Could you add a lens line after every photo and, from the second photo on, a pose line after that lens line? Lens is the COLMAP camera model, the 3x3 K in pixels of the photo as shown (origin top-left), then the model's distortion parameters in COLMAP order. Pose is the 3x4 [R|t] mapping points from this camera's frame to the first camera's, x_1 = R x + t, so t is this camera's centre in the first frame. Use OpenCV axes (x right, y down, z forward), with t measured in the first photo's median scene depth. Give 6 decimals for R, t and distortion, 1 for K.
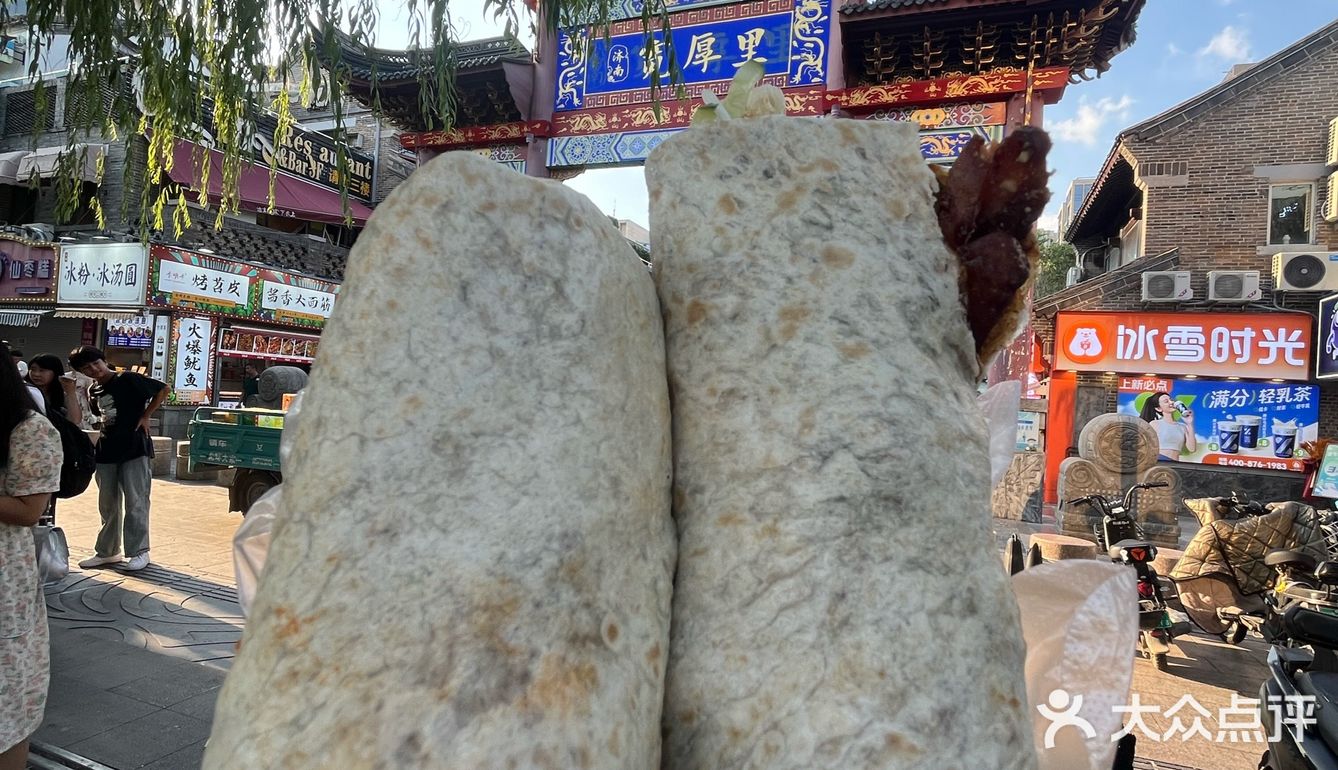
lens RADIAL K [[734.7, 0, 669.8], [0, 734.7, 384.1], [0, 0, 1]] dist [-0.001627, -0.002376]
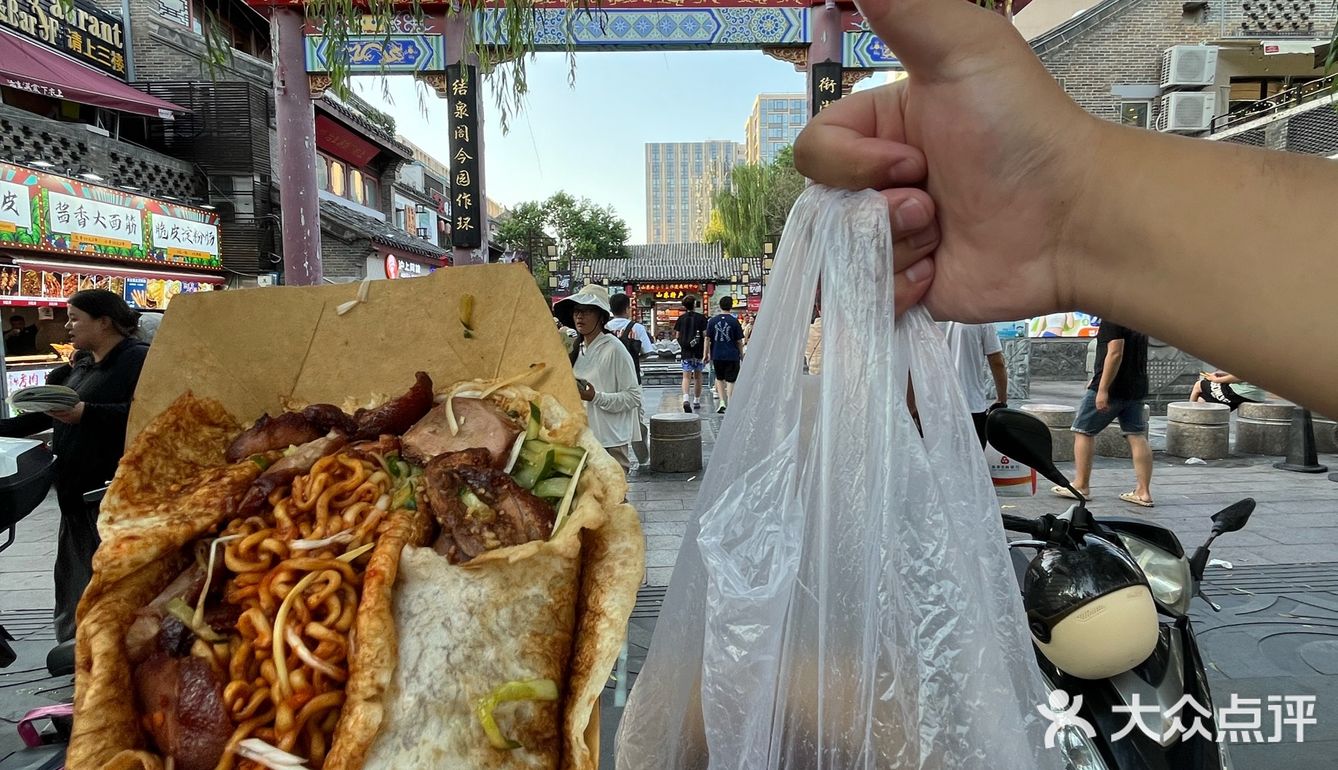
lens RADIAL K [[734.7, 0, 669.6], [0, 734.7, 387.3], [0, 0, 1]] dist [-0.001627, -0.002376]
pose [[0.913027, -0.113154, 0.391891, -0.304729], [0.065221, 0.988890, 0.133577, -0.012676], [-0.402652, -0.096400, 0.910263, 0.119679]]
